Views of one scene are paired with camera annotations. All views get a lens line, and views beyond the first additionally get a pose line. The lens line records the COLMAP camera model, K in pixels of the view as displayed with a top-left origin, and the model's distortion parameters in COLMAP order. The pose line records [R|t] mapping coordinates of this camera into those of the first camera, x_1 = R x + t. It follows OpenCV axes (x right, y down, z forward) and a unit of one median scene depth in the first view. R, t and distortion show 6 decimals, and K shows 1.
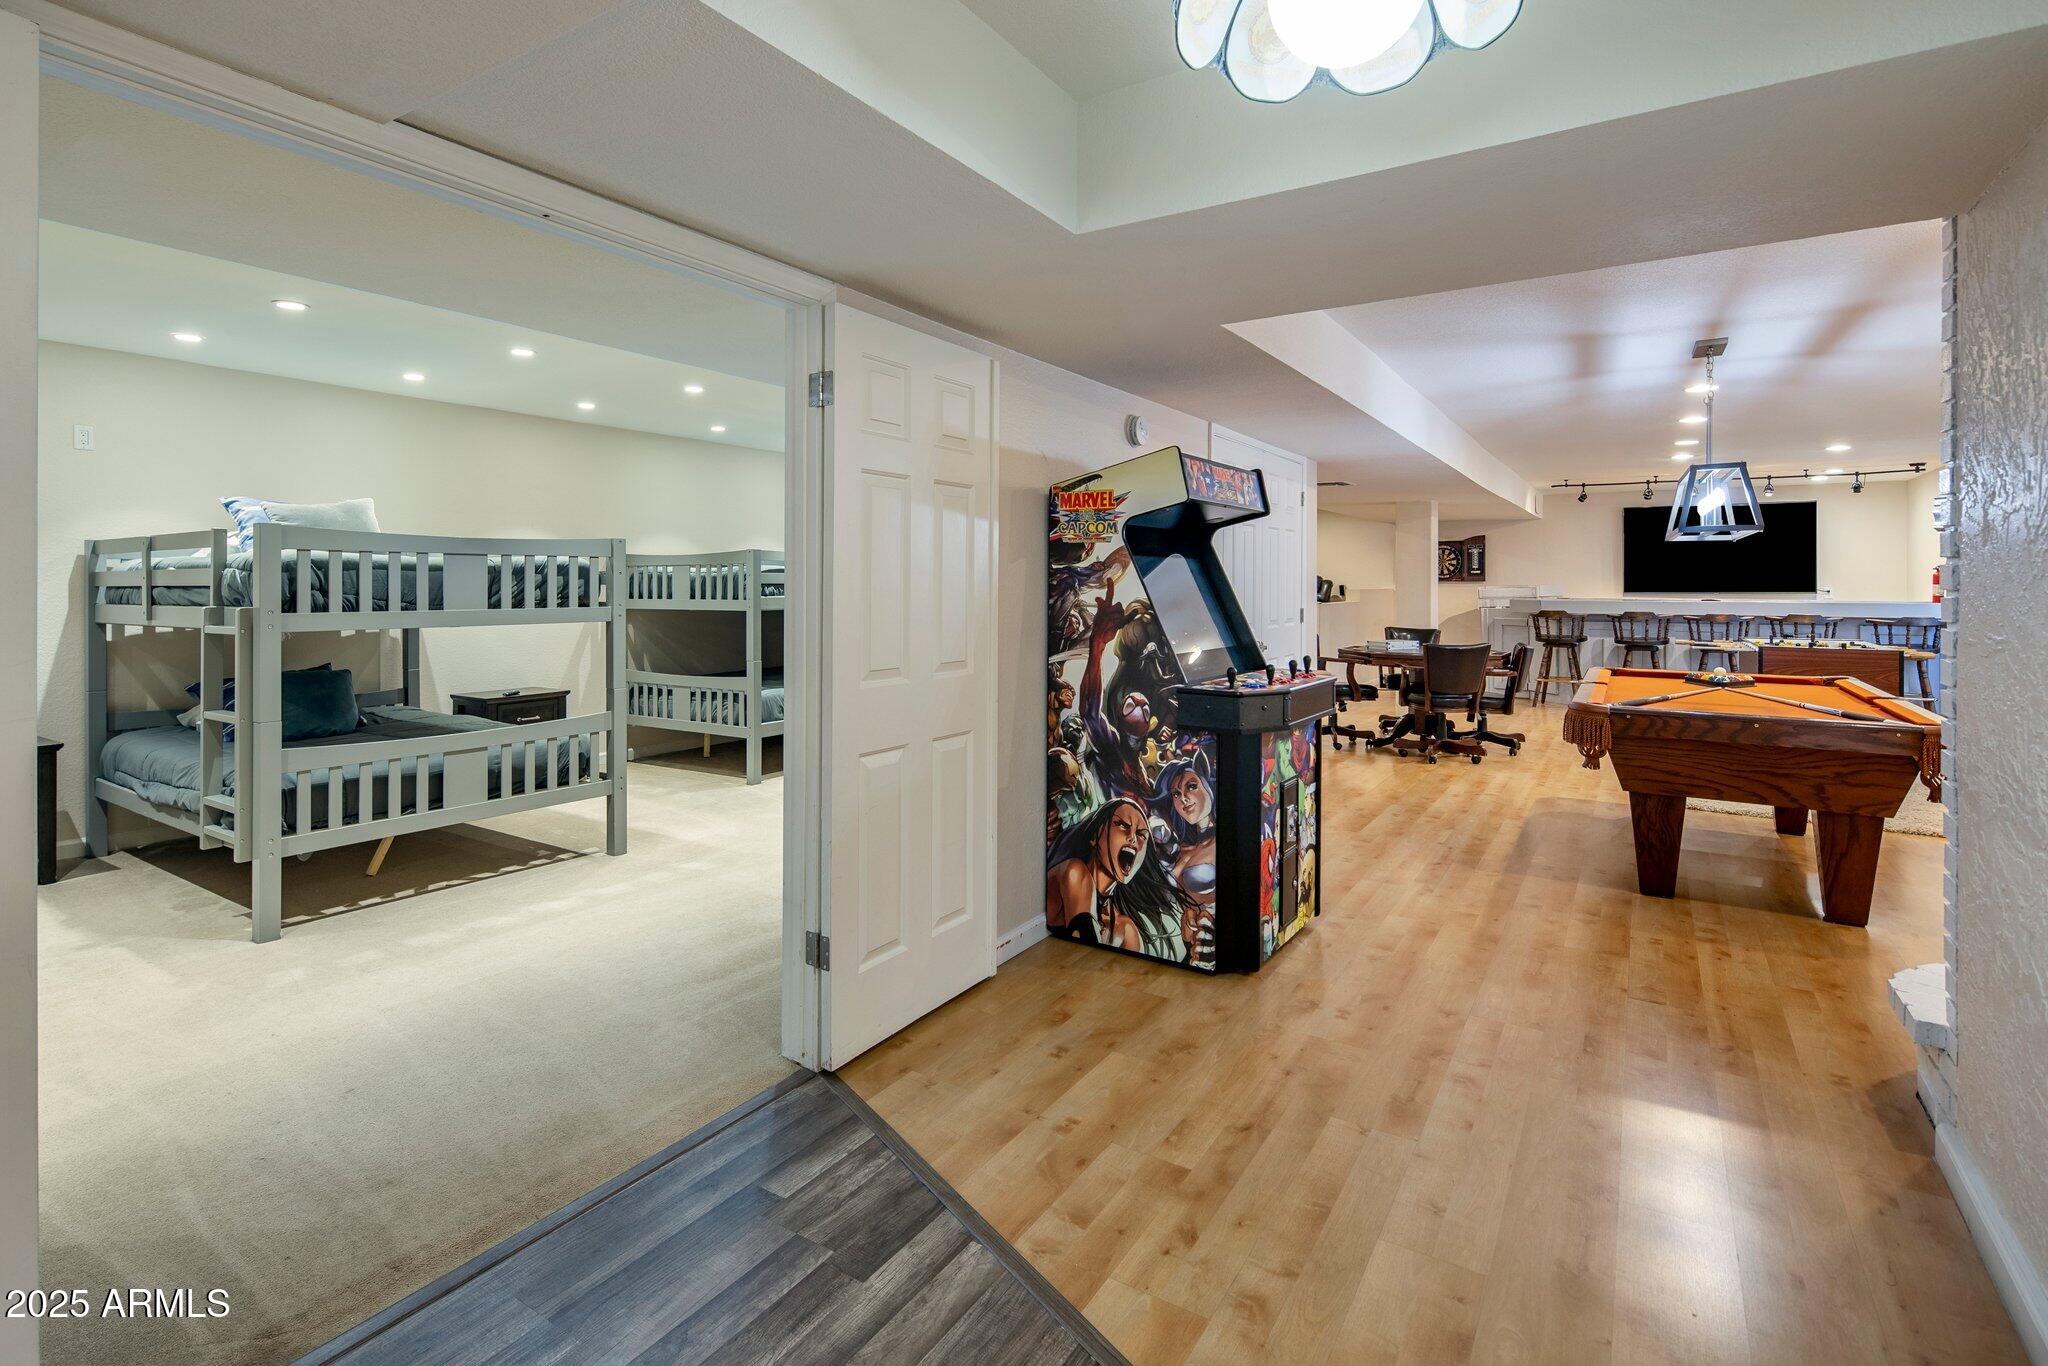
lens RADIAL K [[982.4, 0, 1025.0], [0, 982.4, 583.2], [0, 0, 1]] dist [-0.013401, 0.000049]
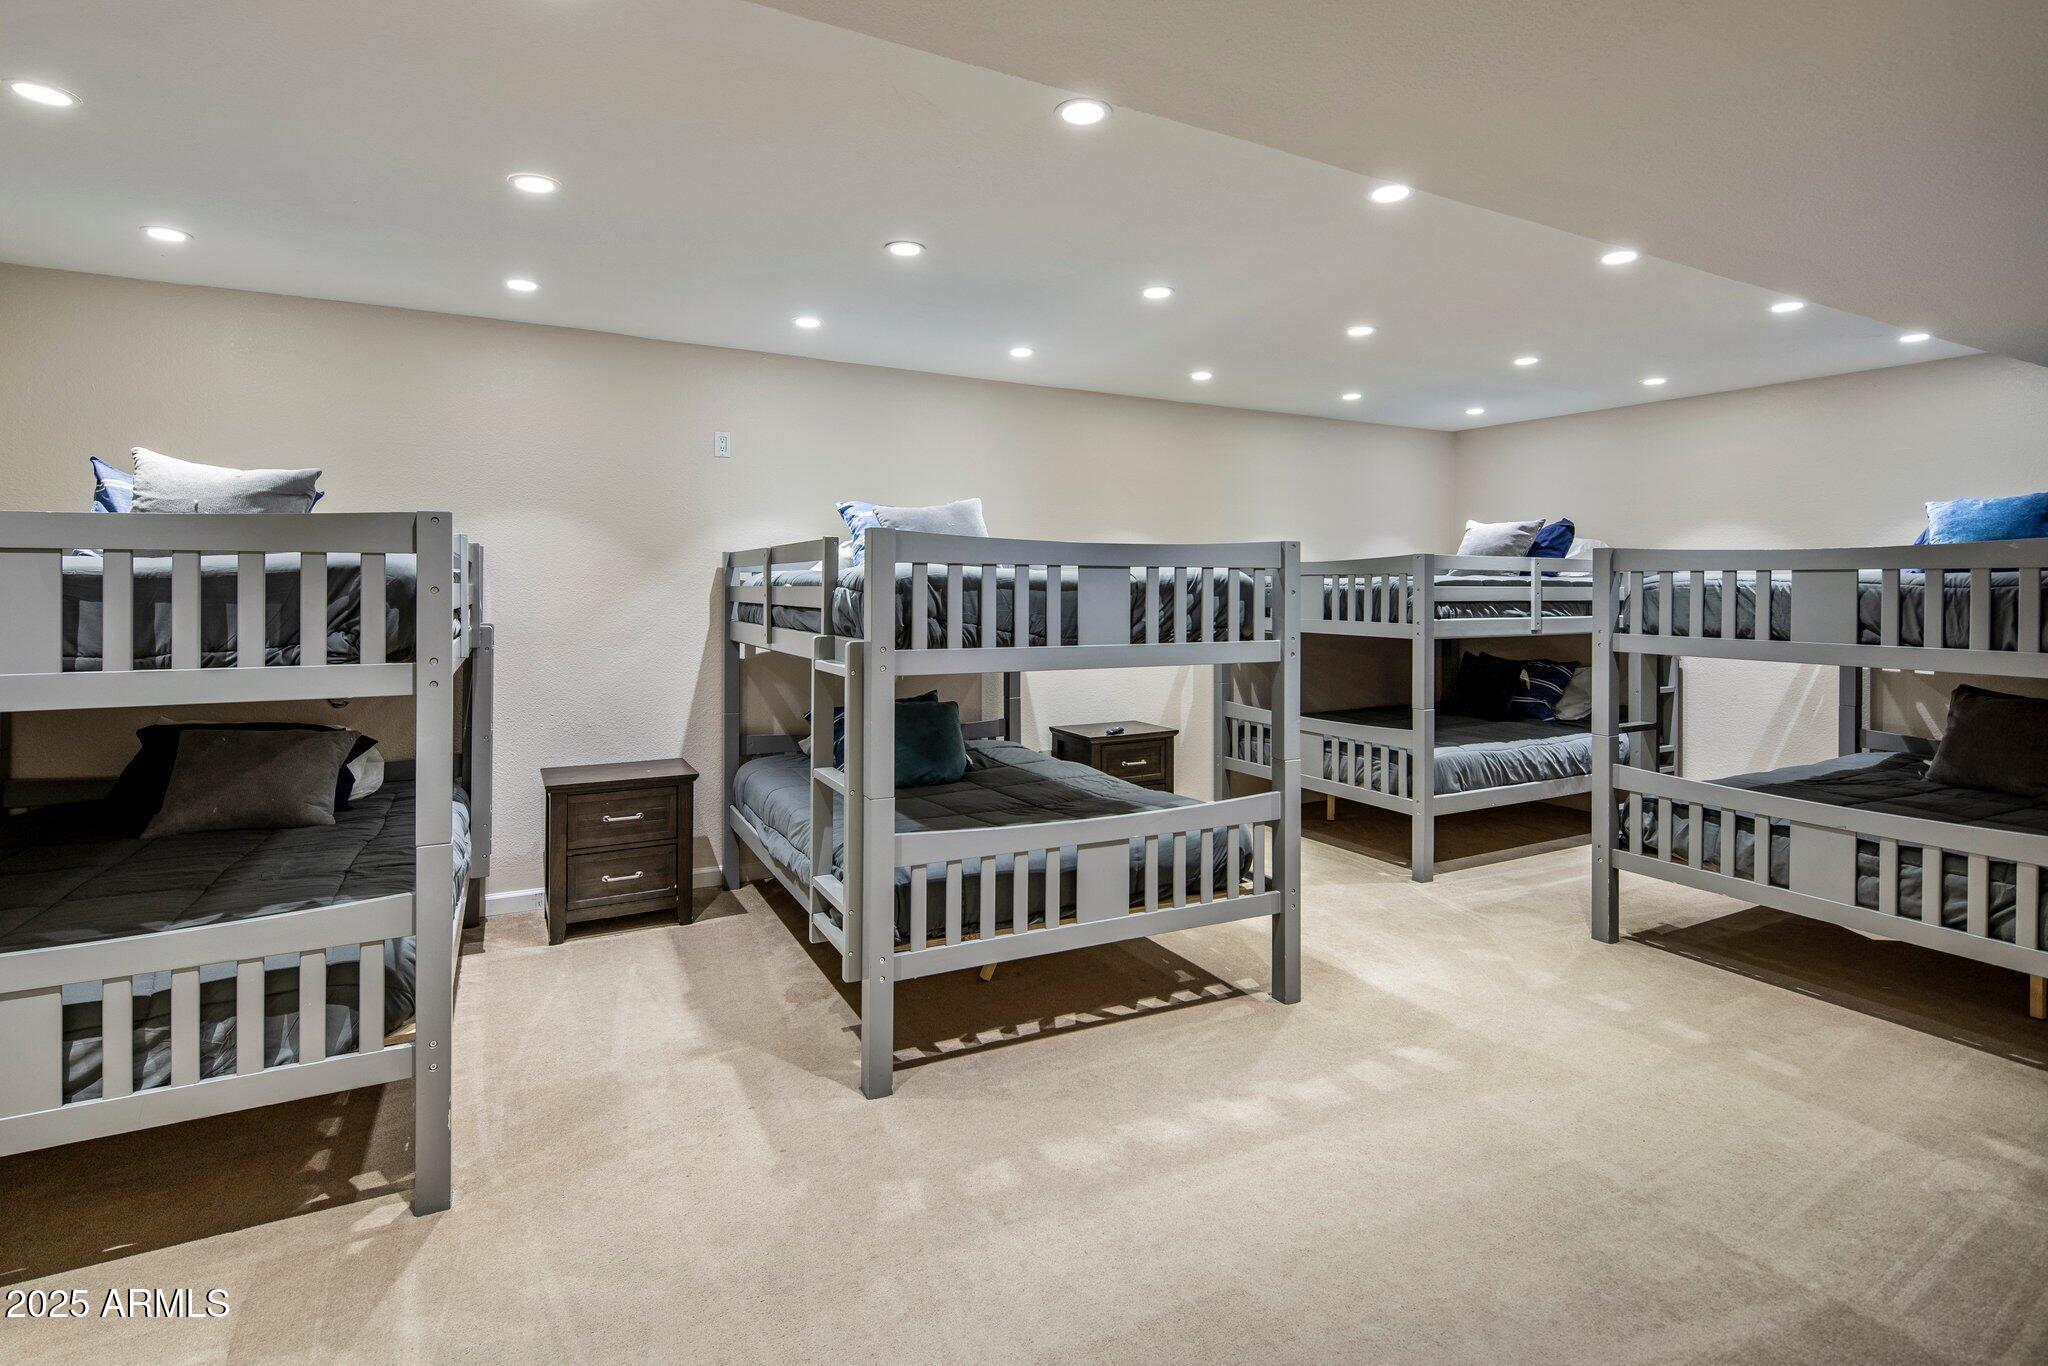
lens RADIAL K [[982.4, 0, 1014.0], [0, 982.4, 587.1], [0, 0, 1]] dist [-0.013401, 0.000049]
pose [[0.867312, 0.004835, -0.497742, -0.255446], [-0.003848, 0.999988, 0.003009, -0.015361], [0.497751, -0.000695, 0.867320, 0.324114]]
